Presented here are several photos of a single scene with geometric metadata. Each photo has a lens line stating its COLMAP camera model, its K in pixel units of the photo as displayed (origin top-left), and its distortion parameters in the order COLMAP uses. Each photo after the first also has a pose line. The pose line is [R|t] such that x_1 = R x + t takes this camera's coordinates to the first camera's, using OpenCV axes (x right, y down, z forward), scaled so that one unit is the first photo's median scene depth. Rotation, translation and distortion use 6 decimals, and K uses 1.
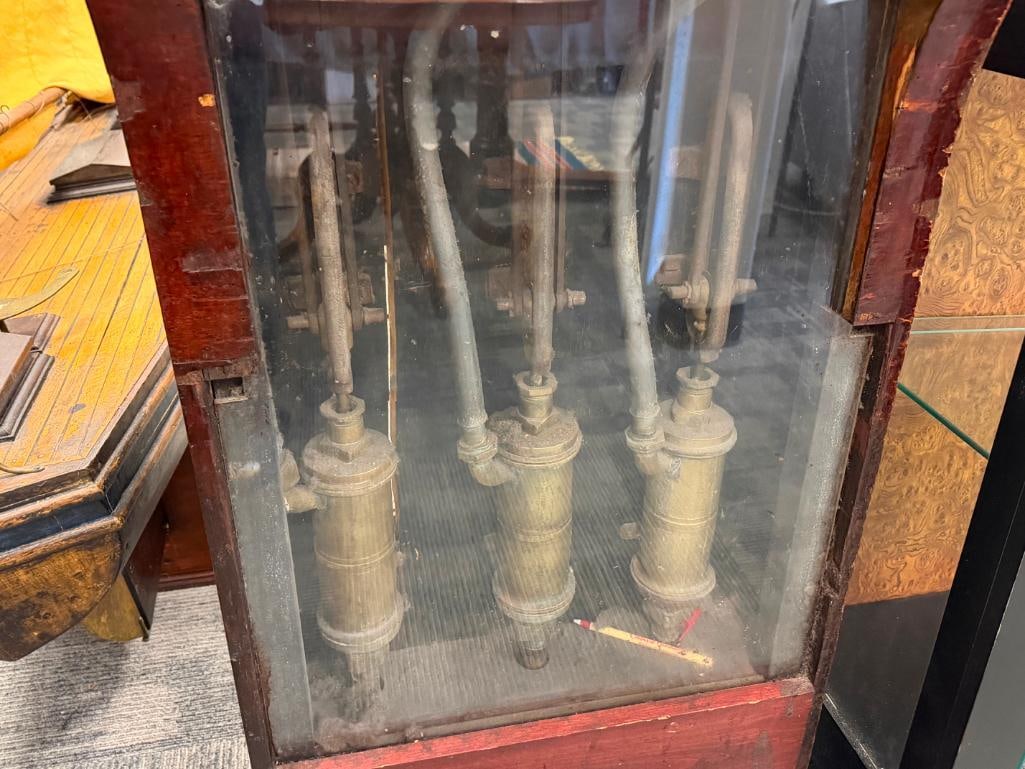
lens RADIAL K [[868.3, 0, 515.7], [0, 868.3, 399.1], [0, 0, 1]] dist [0.029684, -0.066973]
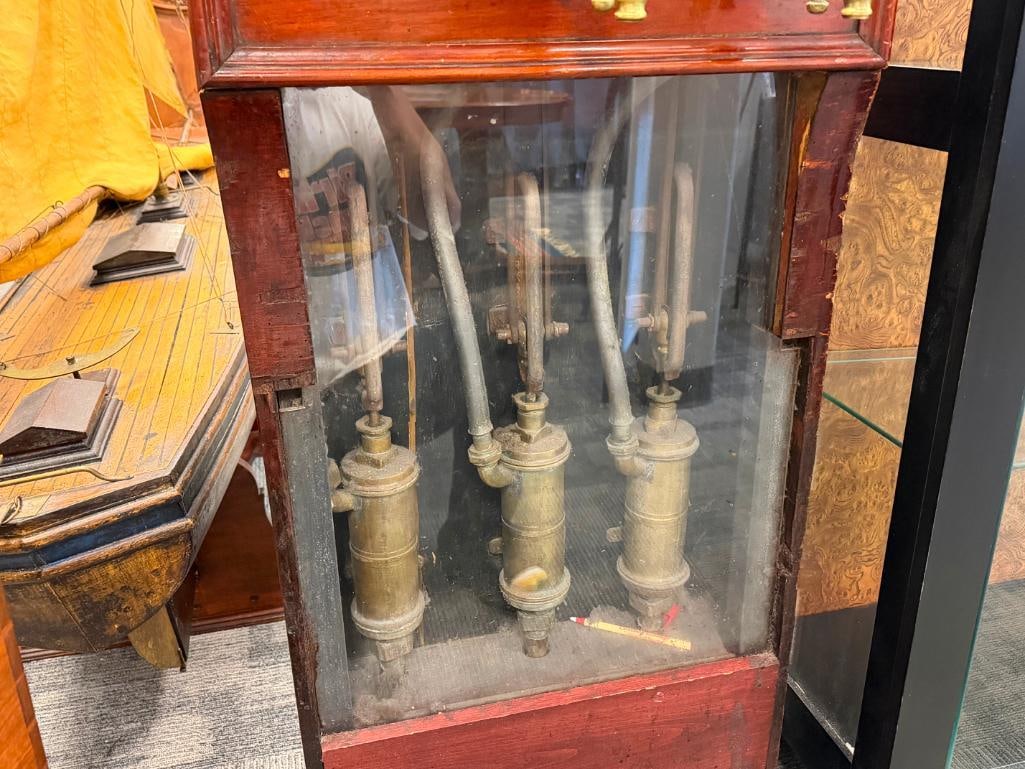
lens RADIAL K [[868.3, 0, 512.2], [0, 868.3, 416.1], [0, 0, 1]] dist [0.029684, -0.066973]
pose [[0.999247, -0.035668, 0.015254, -0.020717], [0.036864, 0.995522, -0.087043, 0.101365], [-0.012081, 0.087540, 0.996088, -0.197361]]
